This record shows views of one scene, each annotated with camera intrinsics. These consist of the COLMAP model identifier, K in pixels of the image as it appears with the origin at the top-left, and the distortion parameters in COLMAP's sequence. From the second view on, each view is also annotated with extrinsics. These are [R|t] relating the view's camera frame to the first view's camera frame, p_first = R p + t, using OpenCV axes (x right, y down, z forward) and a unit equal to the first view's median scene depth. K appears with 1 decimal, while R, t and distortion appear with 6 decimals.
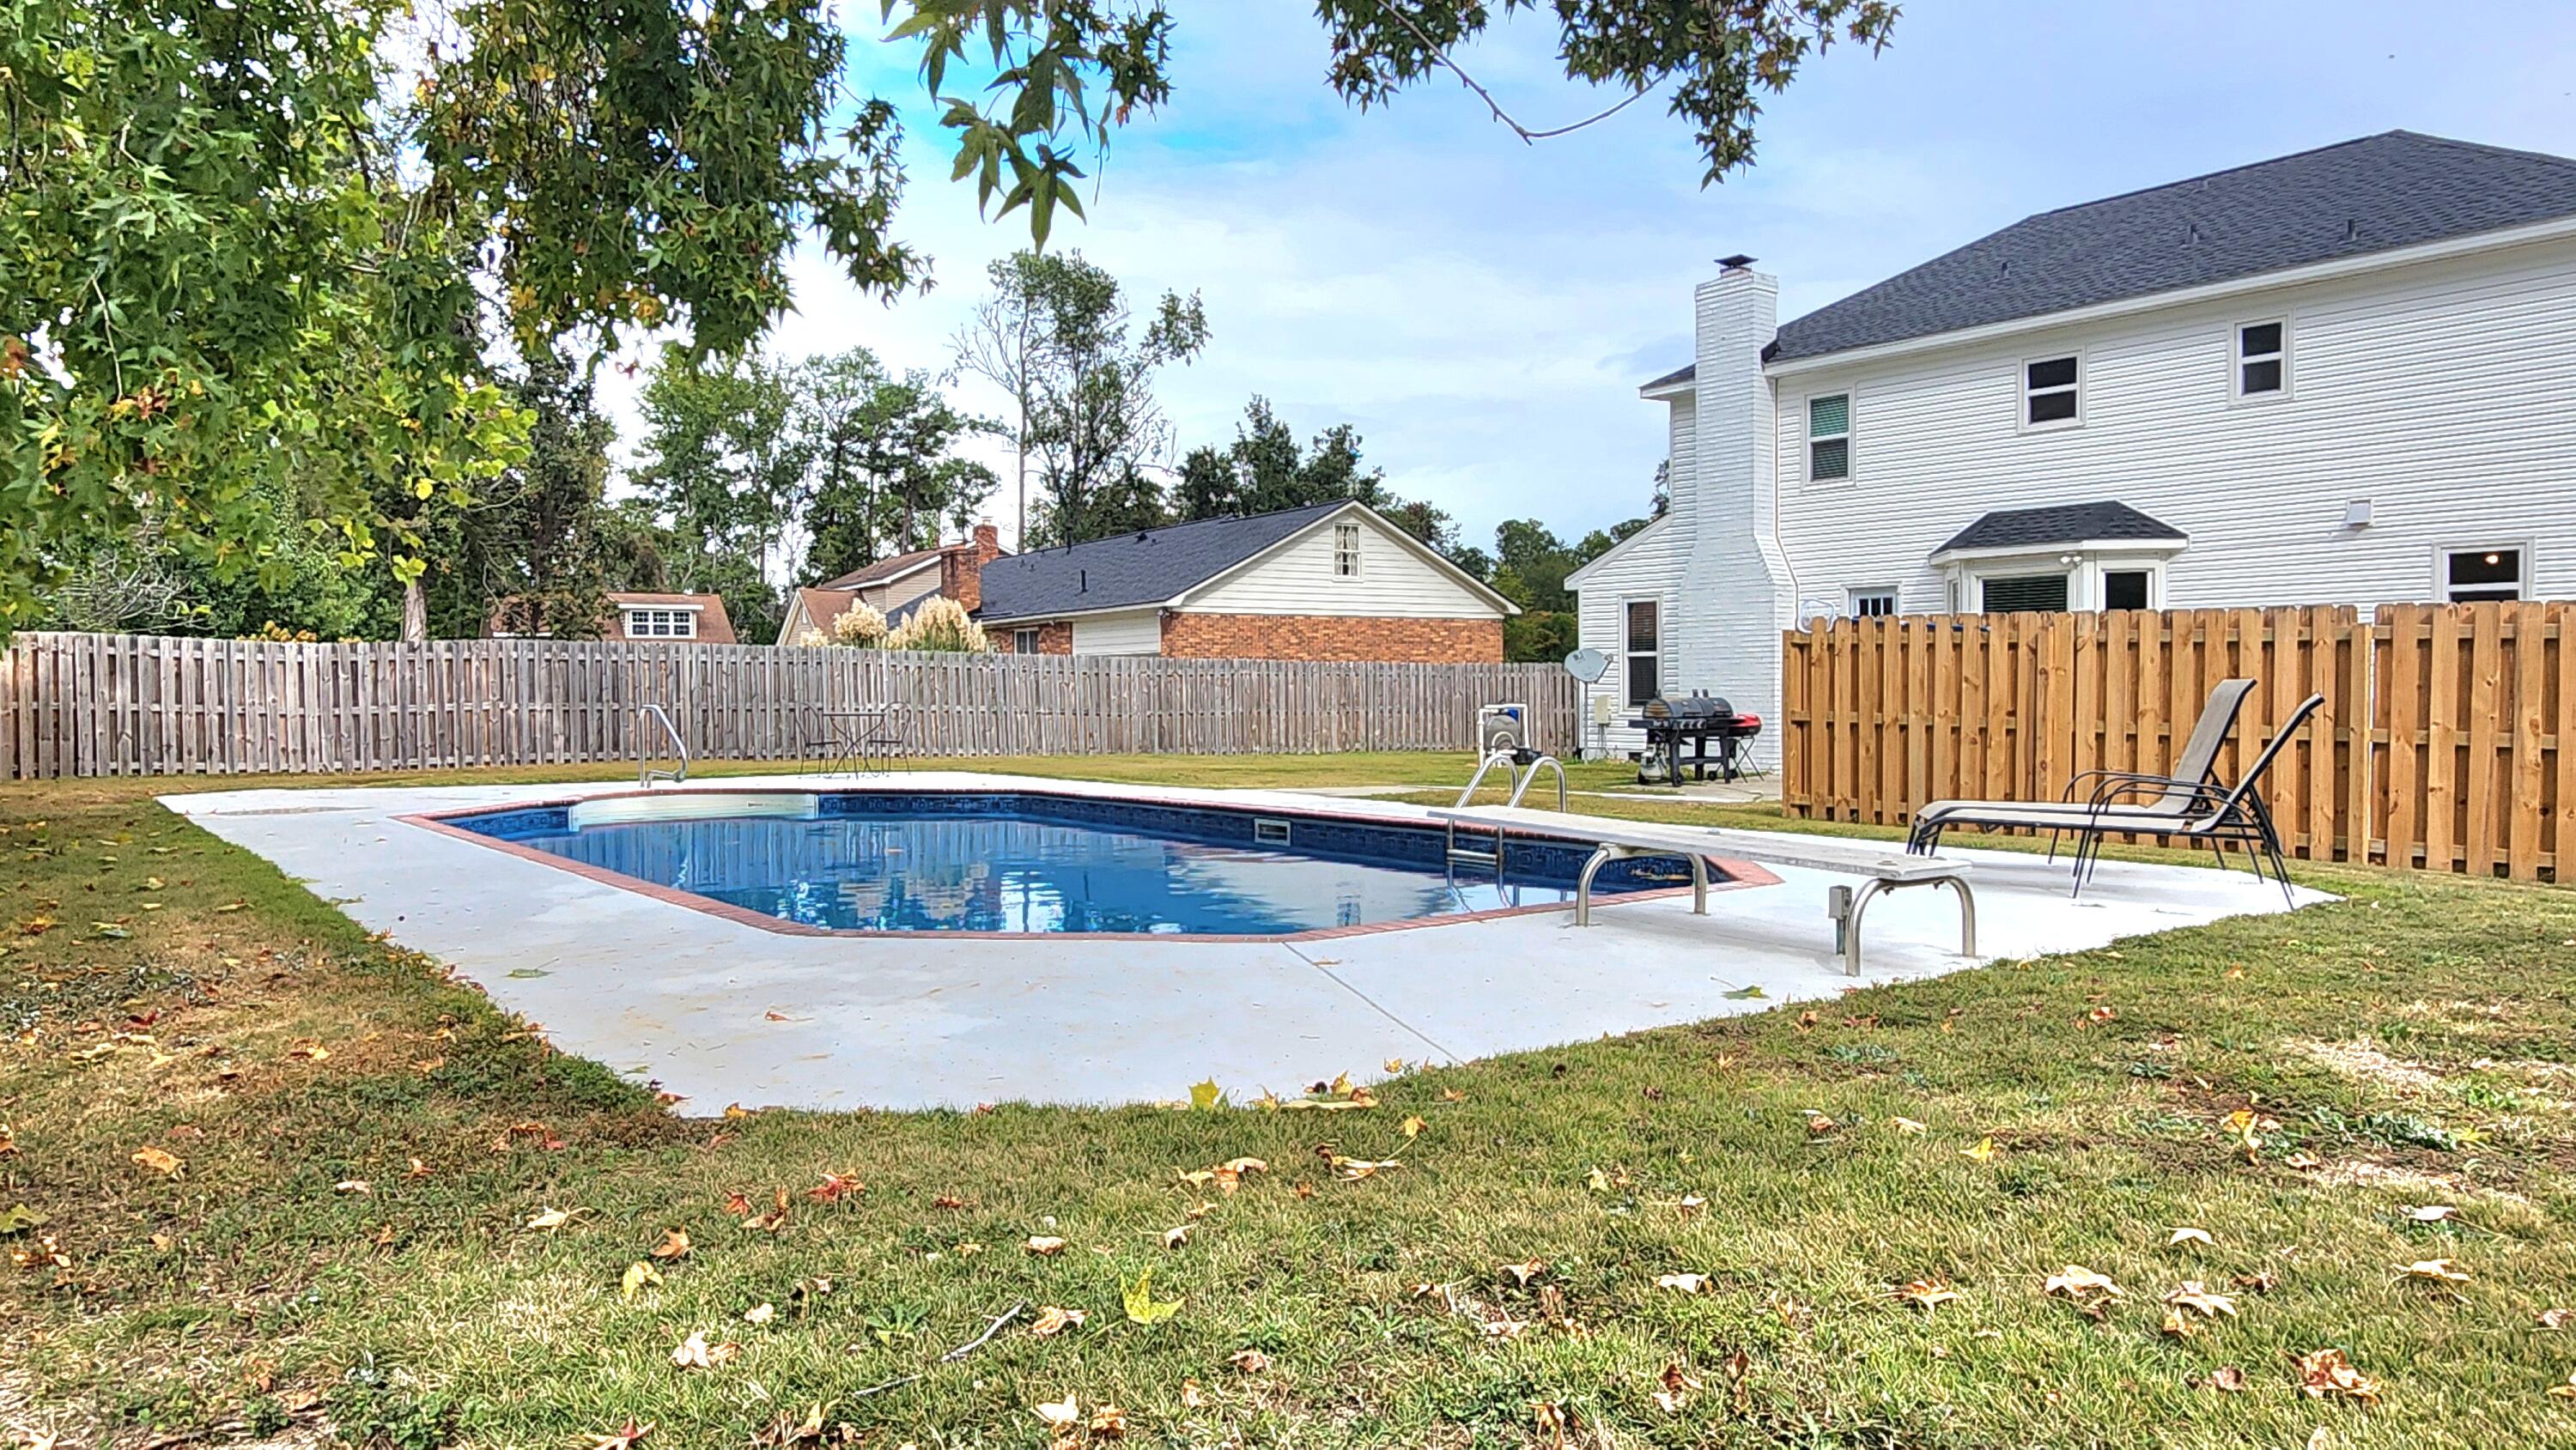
lens RADIAL K [[1682.2, 0, 1294.1], [0, 1682.2, 720.6], [0, 0, 1]] dist [0.001495, 0.000696]
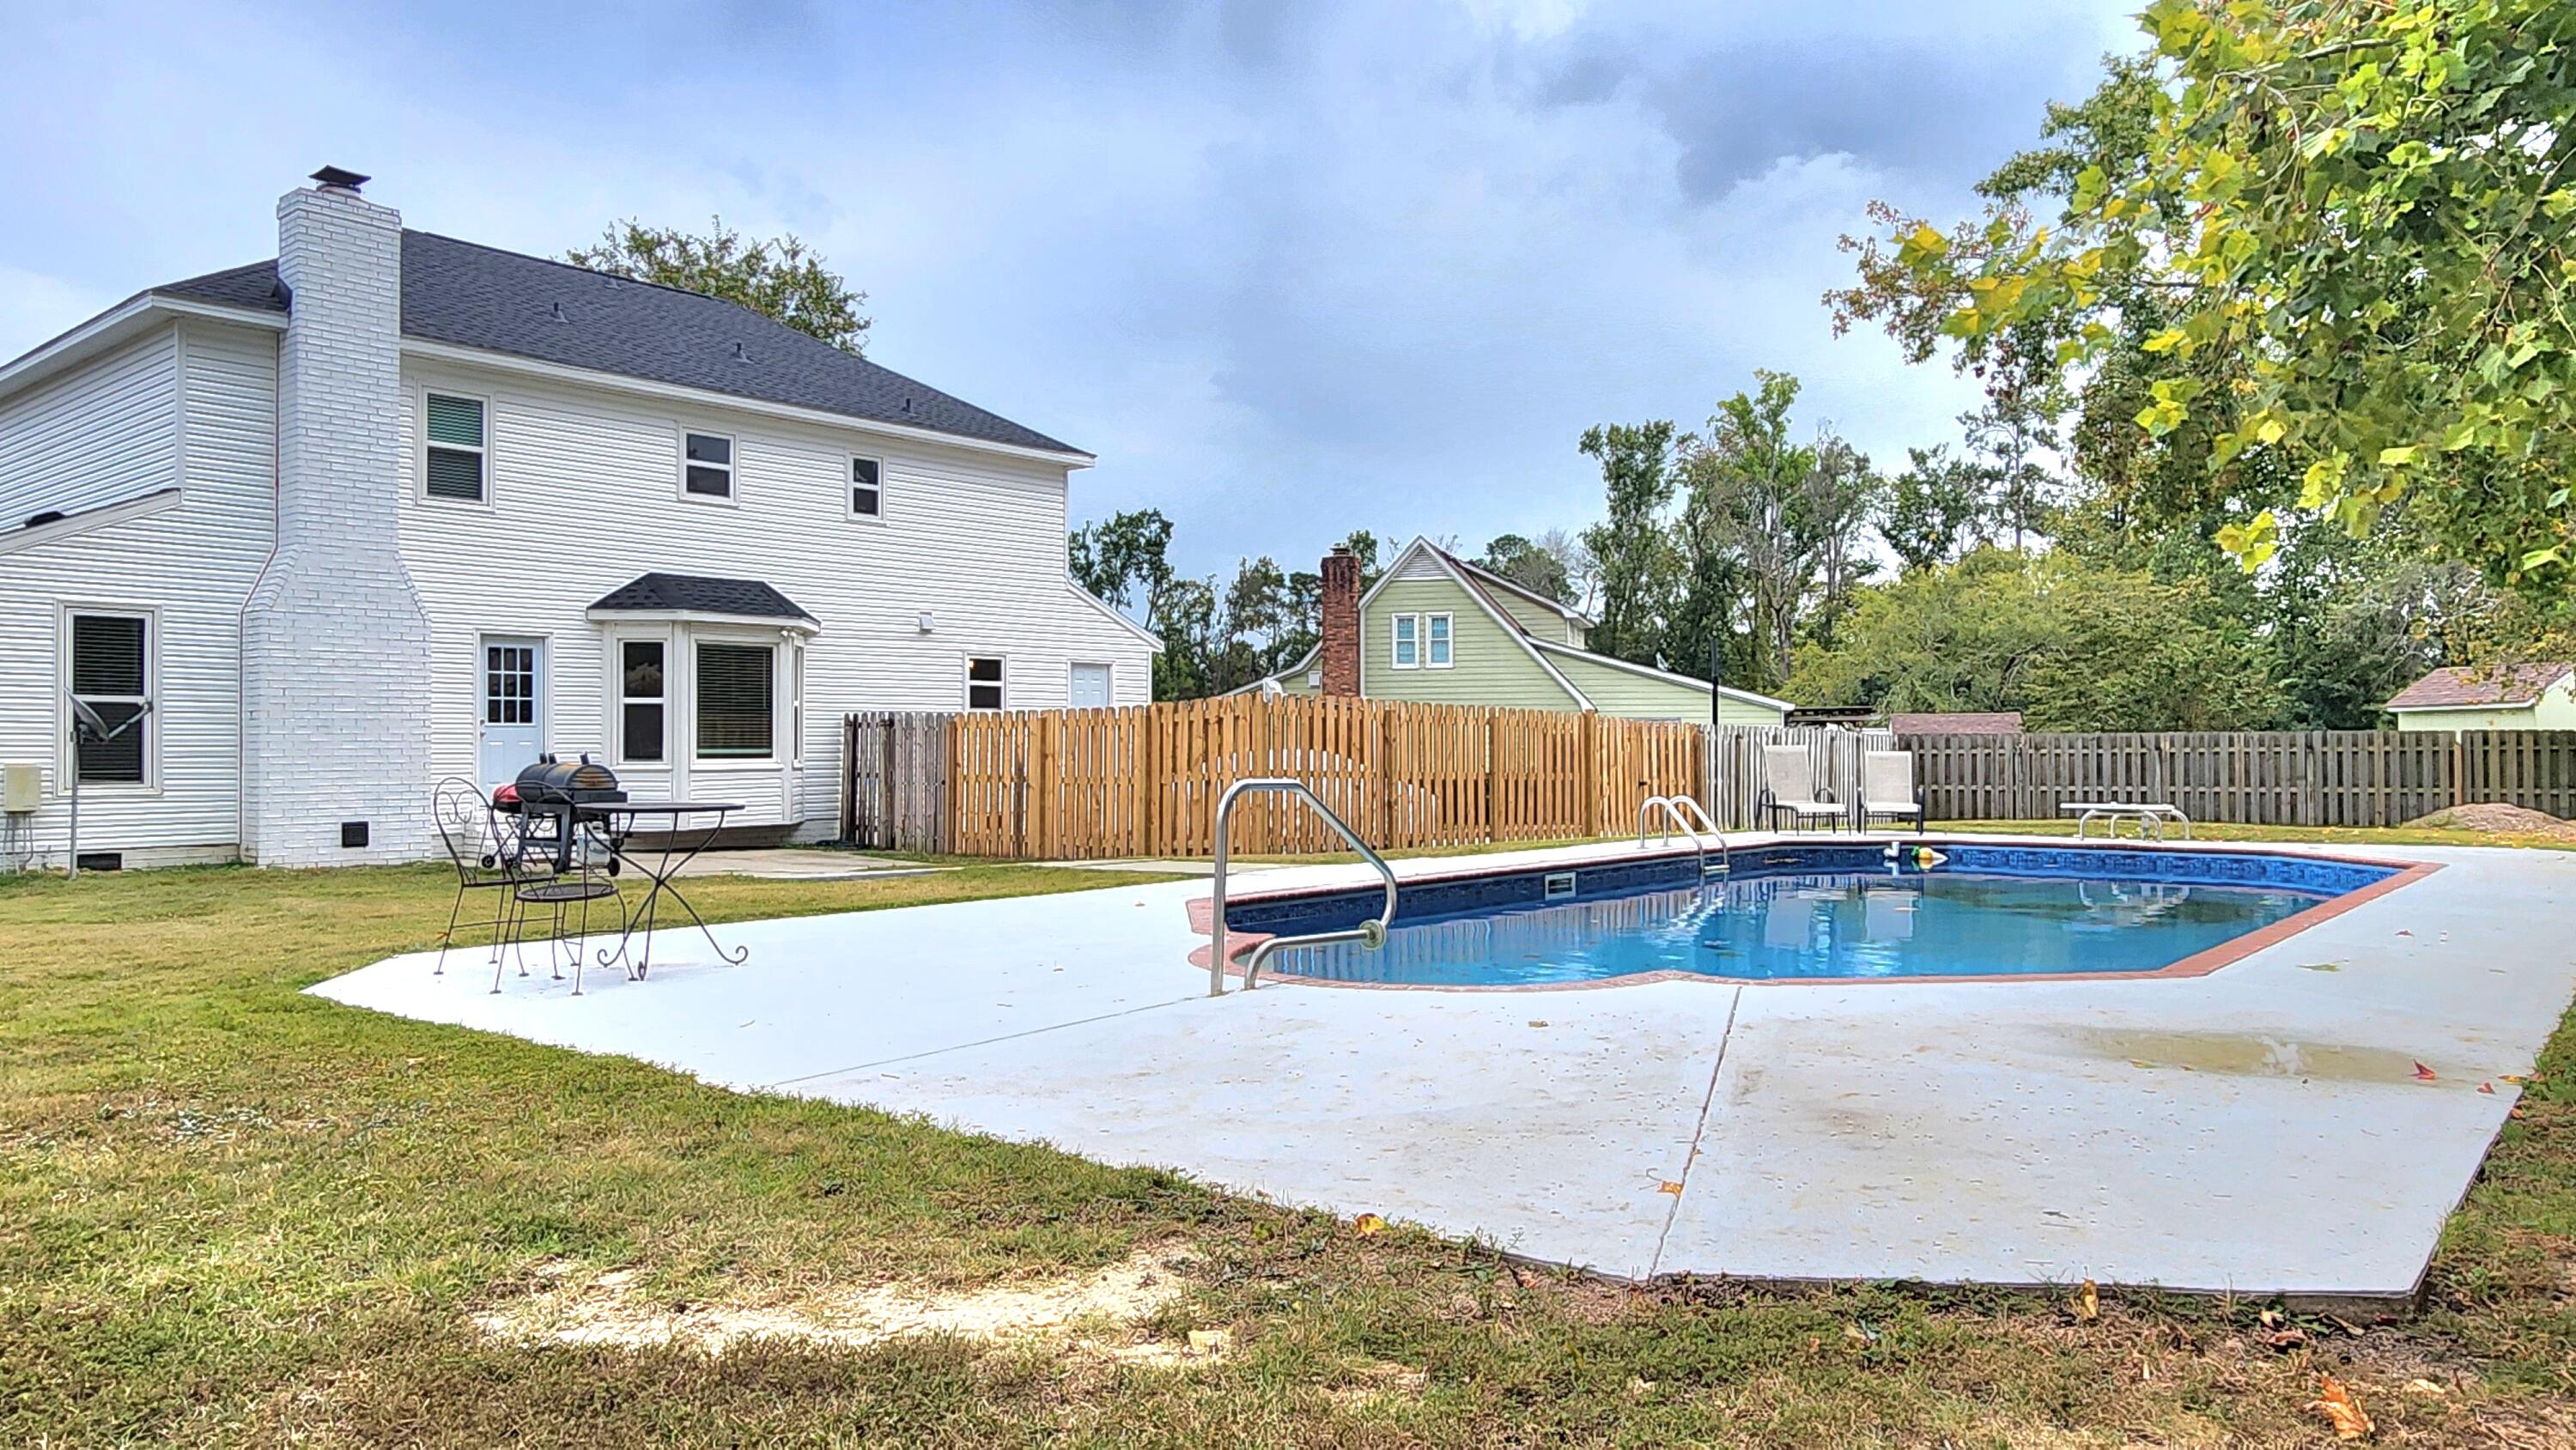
lens RADIAL K [[1682.2, 0, 1275.7], [0, 1682.2, 723.5], [0, 0, 1]] dist [0.001495, 0.000696]
pose [[-0.195422, 0.020058, 0.980514, -0.578917], [0.020096, 0.999663, -0.016444, -0.012034], [-0.980513, 0.016491, -0.195759, 0.791162]]
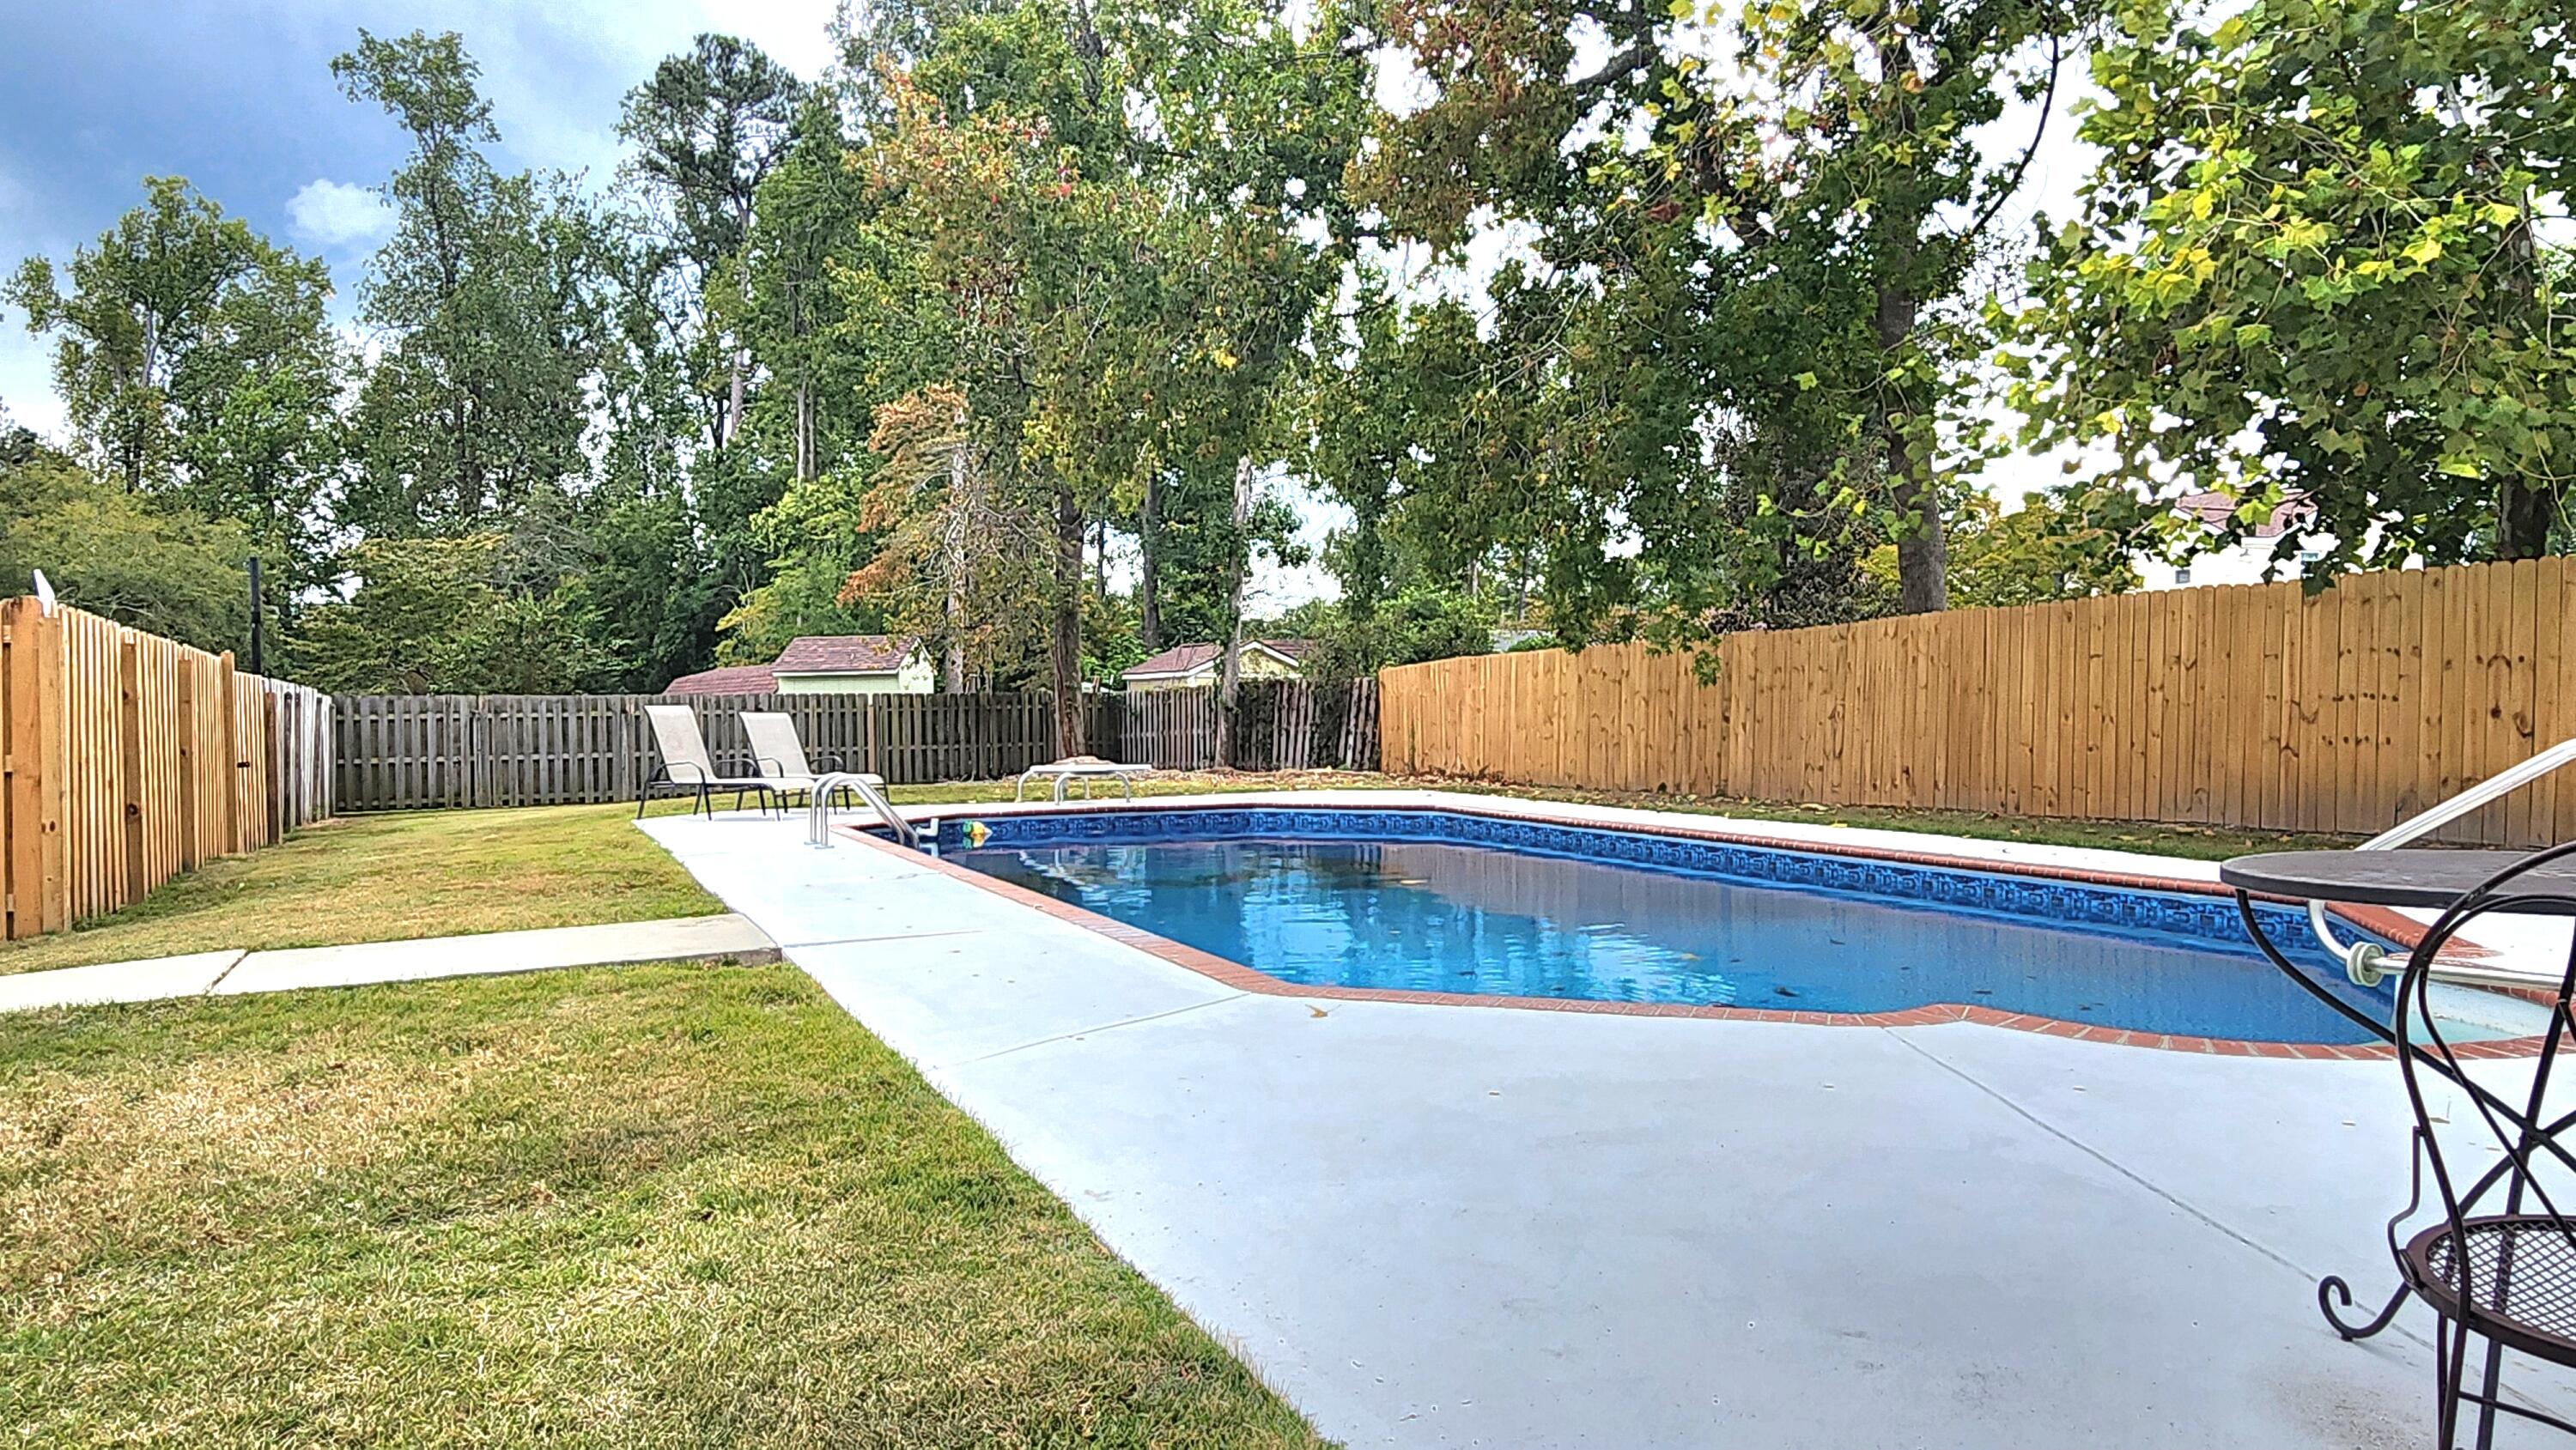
lens RADIAL K [[1682.2, 0, 1269.3], [0, 1682.2, 734.0], [0, 0, 1]] dist [0.001495, 0.000696]
pose [[-0.973470, 0.008716, 0.228649, -0.171081], [0.016541, 0.999340, 0.032332, -0.016267], [-0.228216, 0.035256, -0.972972, 0.959317]]
